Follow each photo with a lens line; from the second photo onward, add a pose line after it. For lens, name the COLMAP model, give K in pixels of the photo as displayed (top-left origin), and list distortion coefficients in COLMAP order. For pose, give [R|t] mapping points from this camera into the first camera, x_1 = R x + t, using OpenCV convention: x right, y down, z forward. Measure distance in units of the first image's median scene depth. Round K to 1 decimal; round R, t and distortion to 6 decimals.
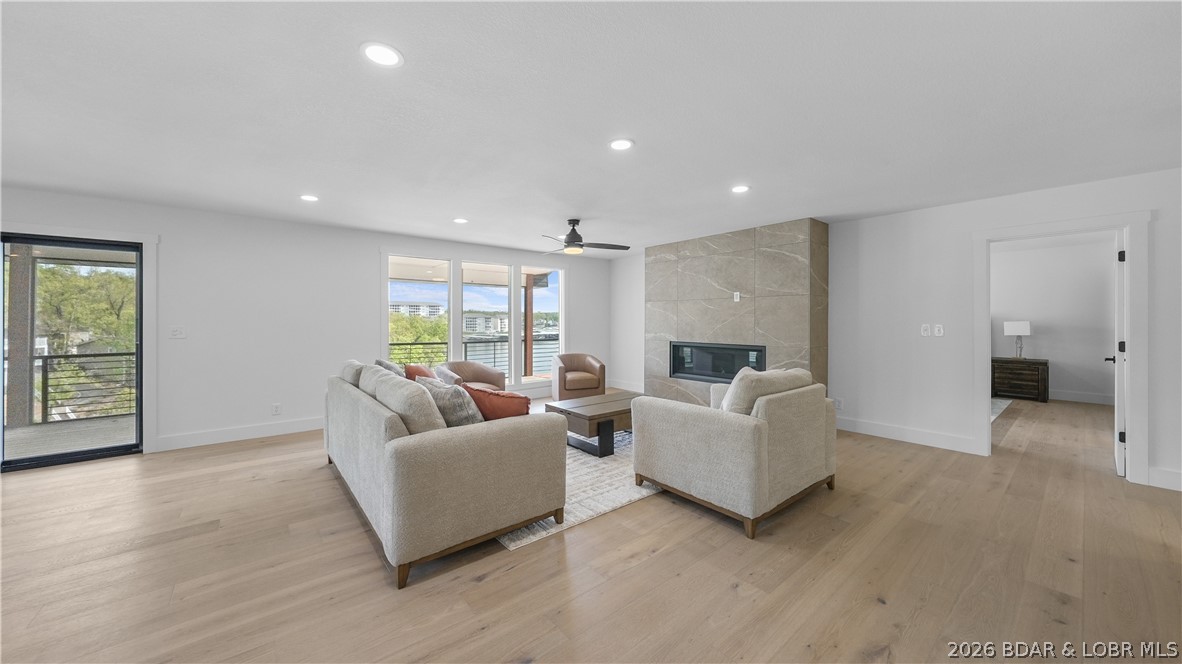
lens RADIAL K [[412.7, 0, 592.2], [0, 412.7, 322.0], [0, 0, 1]] dist [0.000901, 0.000117]
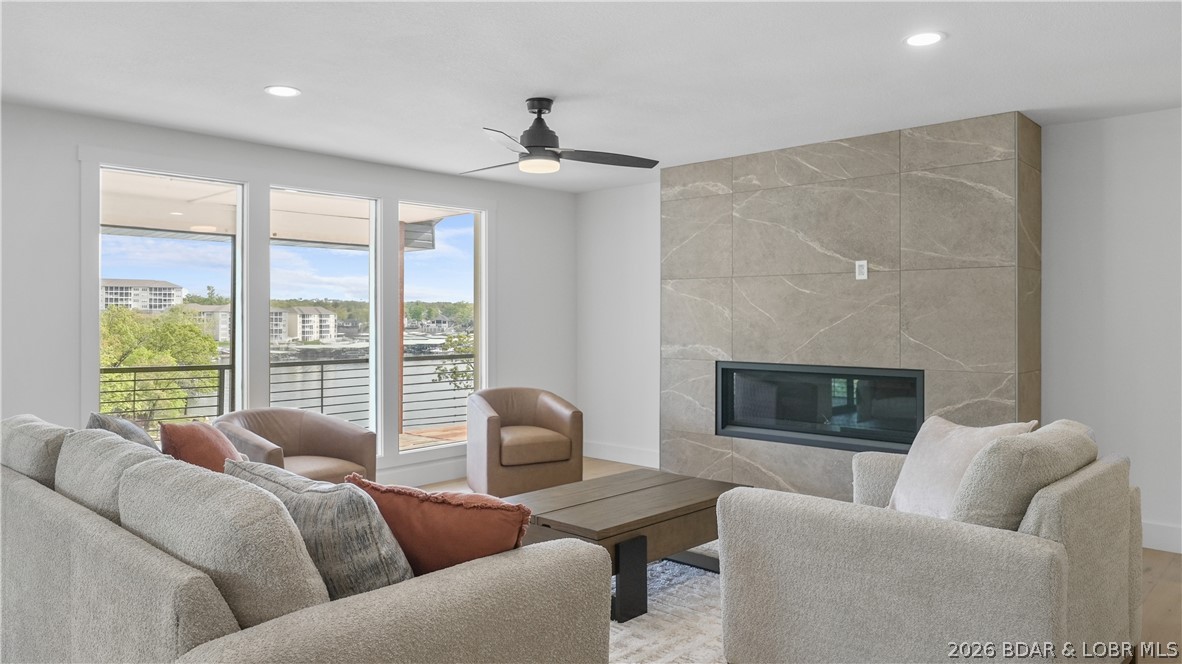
lens RADIAL K [[791.3, 0, 590.1], [0, 791.3, 316.6], [0, 0, 1]] dist [0.005351, -0.002432]
pose [[0.991228, 0.000527, 0.132165, -0.095736], [0.000264, 0.999982, -0.005968, 0.000002], [-0.132165, 0.005950, 0.991210, 0.108516]]
